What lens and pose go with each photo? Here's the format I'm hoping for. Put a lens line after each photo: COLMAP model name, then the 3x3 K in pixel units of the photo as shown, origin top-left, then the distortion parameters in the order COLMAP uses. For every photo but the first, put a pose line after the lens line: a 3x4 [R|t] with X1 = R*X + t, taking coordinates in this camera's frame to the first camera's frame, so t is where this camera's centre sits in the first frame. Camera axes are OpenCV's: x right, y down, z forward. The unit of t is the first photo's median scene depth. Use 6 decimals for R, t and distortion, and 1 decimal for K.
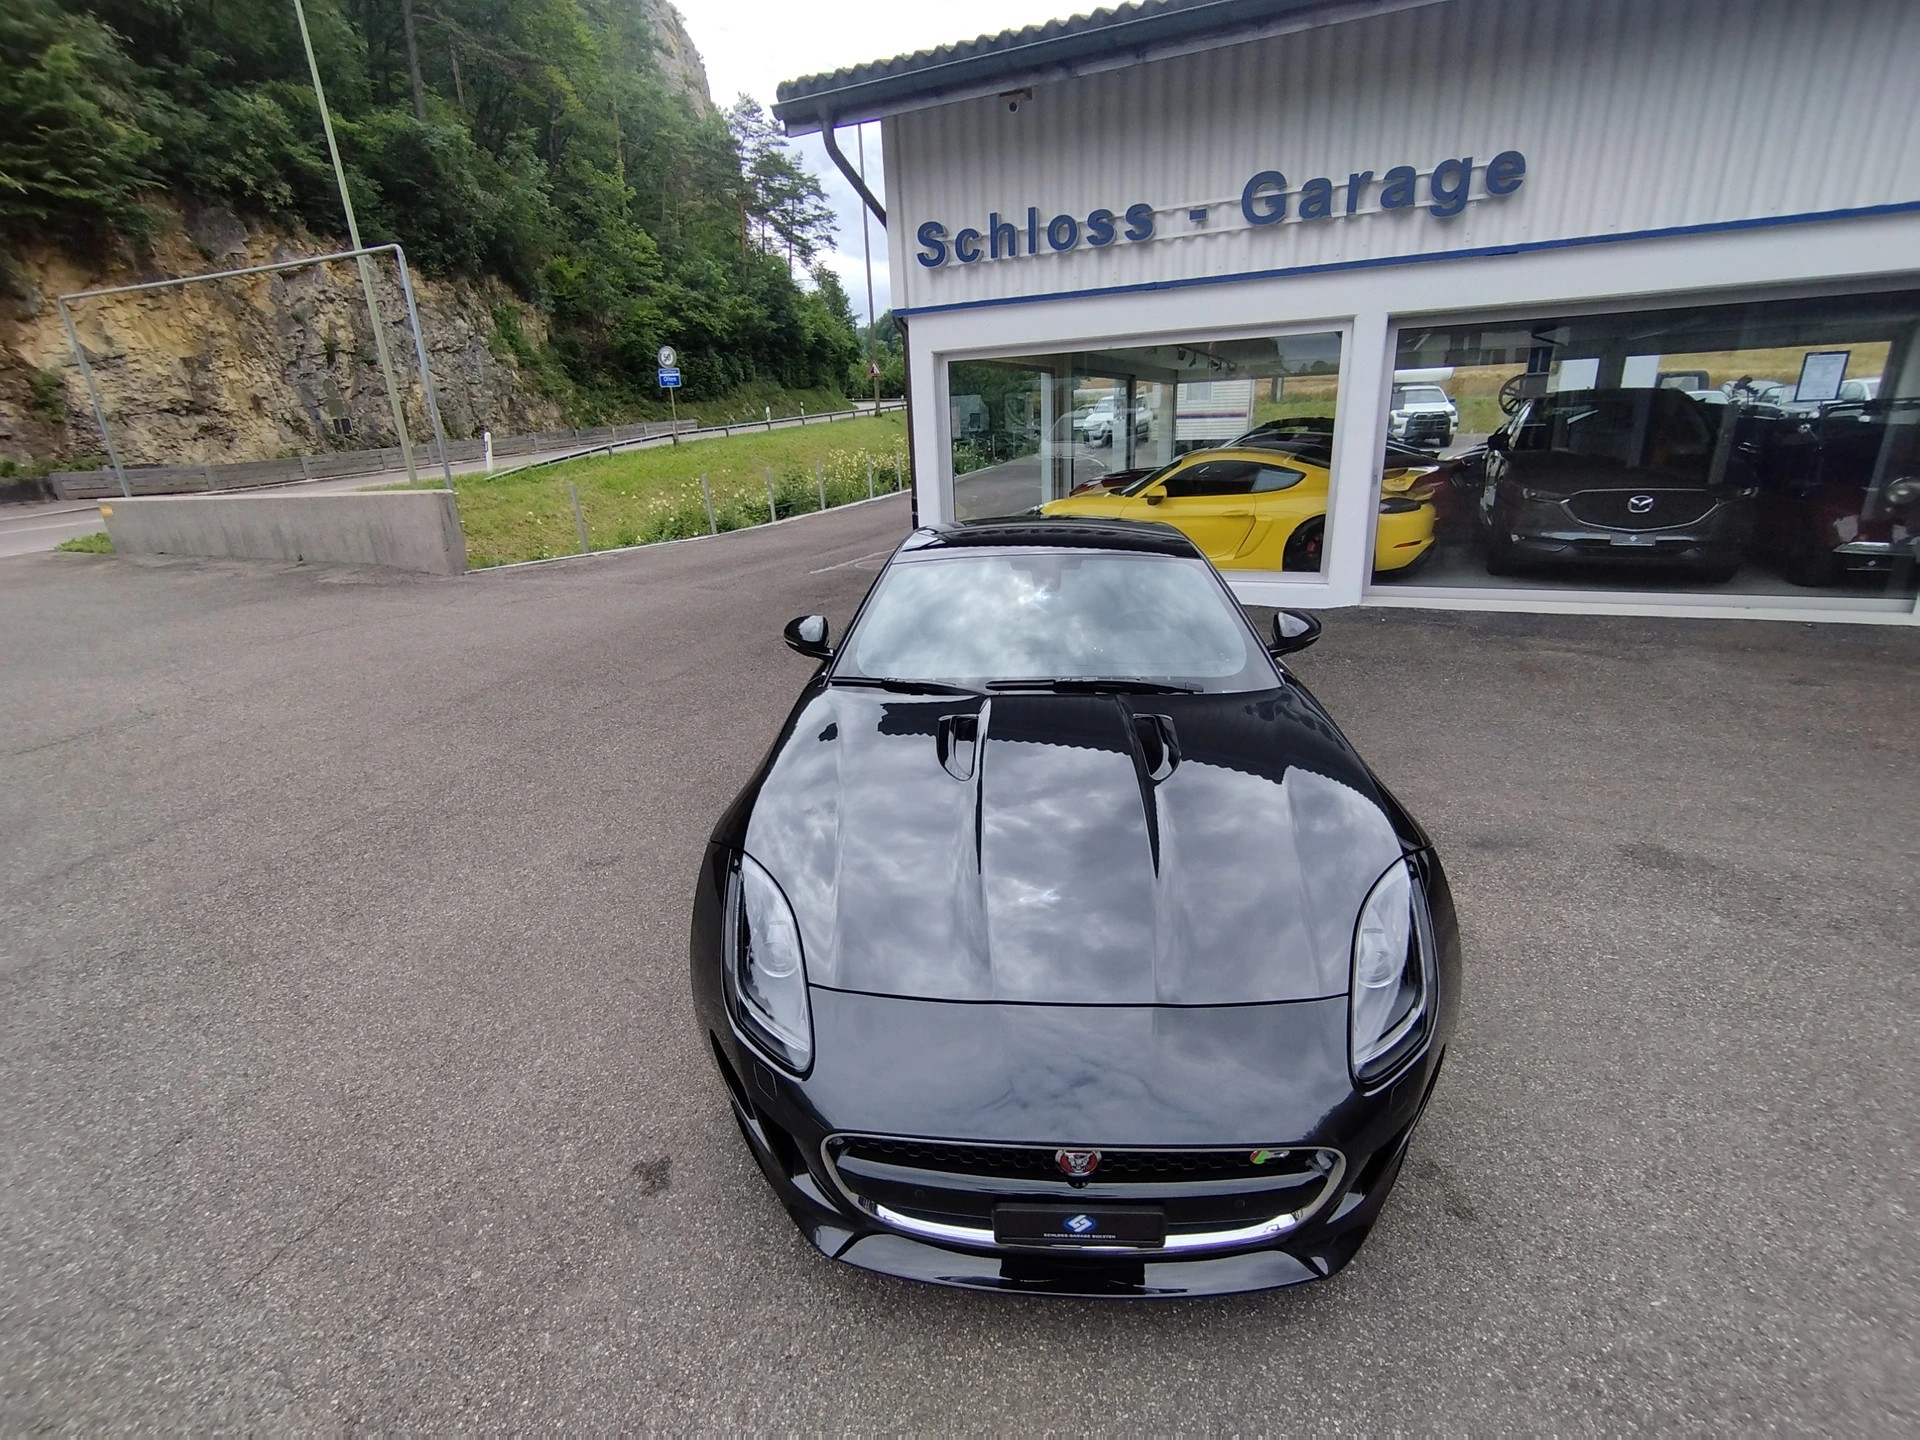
lens RADIAL K [[872.6, 0, 954.8], [0, 872.6, 725.1], [0, 0, 1]] dist [-0.003379, 0.002677]
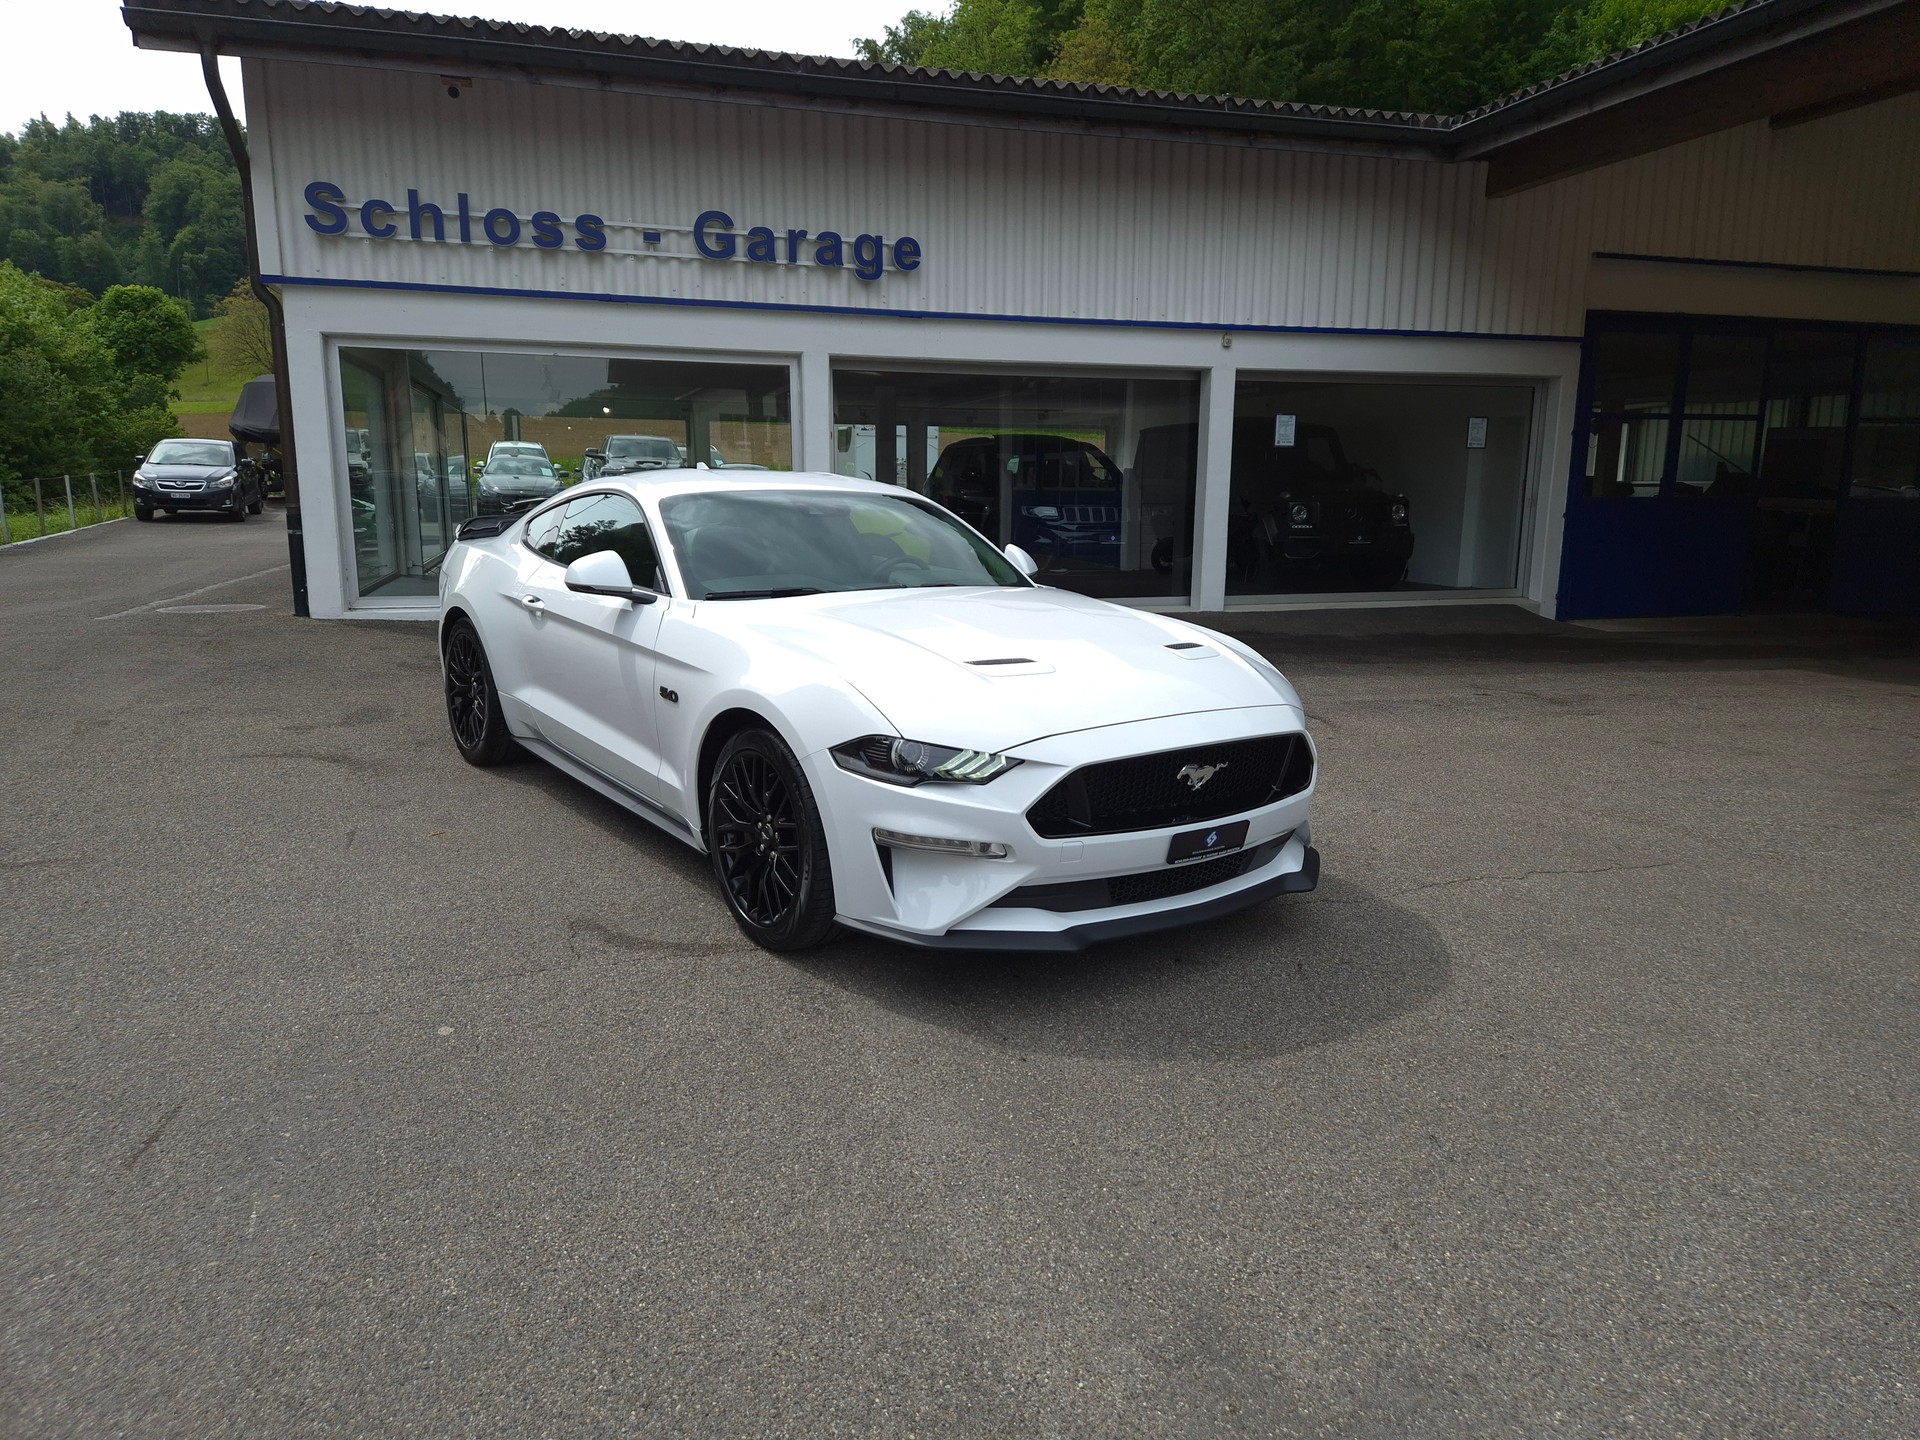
lens RADIAL K [[1265.1, 0, 965.9], [0, 1265.1, 713.8], [0, 0, 1]] dist [0.082365, -0.068384]
pose [[0.759963, -0.068888, 0.646305, -0.406931], [0.173538, 0.979775, -0.099624, 0.151753], [-0.626371, 0.187869, 0.756548, -0.225842]]
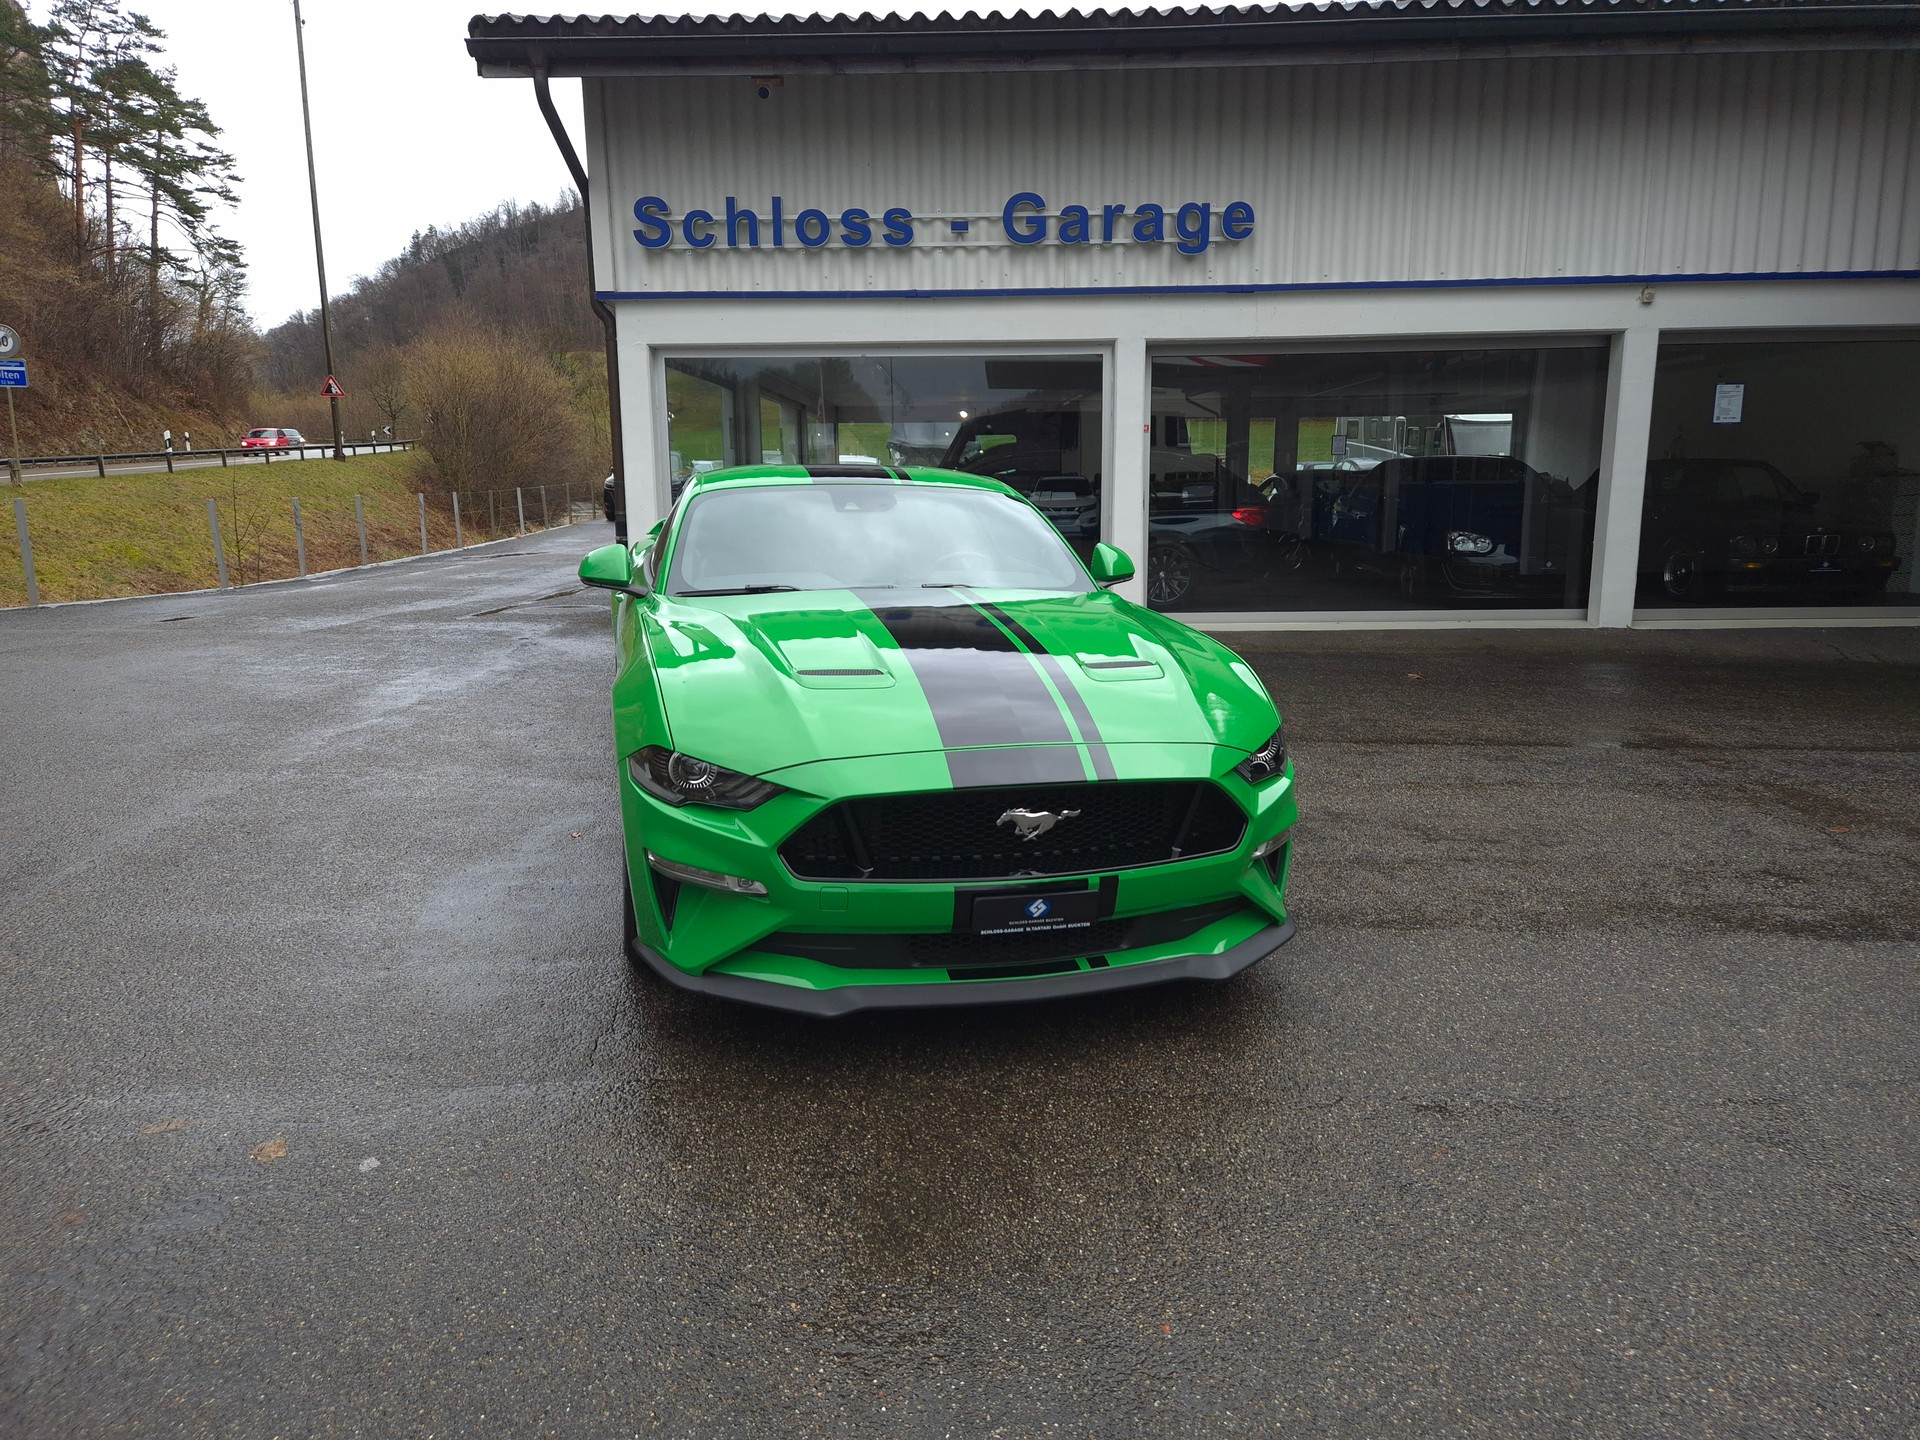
lens RADIAL K [[1265.1, 0, 958.9], [0, 1265.1, 701.0], [0, 0, 1]] dist [0.082365, -0.068384]
pose [[0.922785, -0.030462, 0.384110, -0.254418], [0.095381, 0.983904, -0.151114, 0.127816], [-0.373324, 0.176083, 0.910837, -0.170396]]
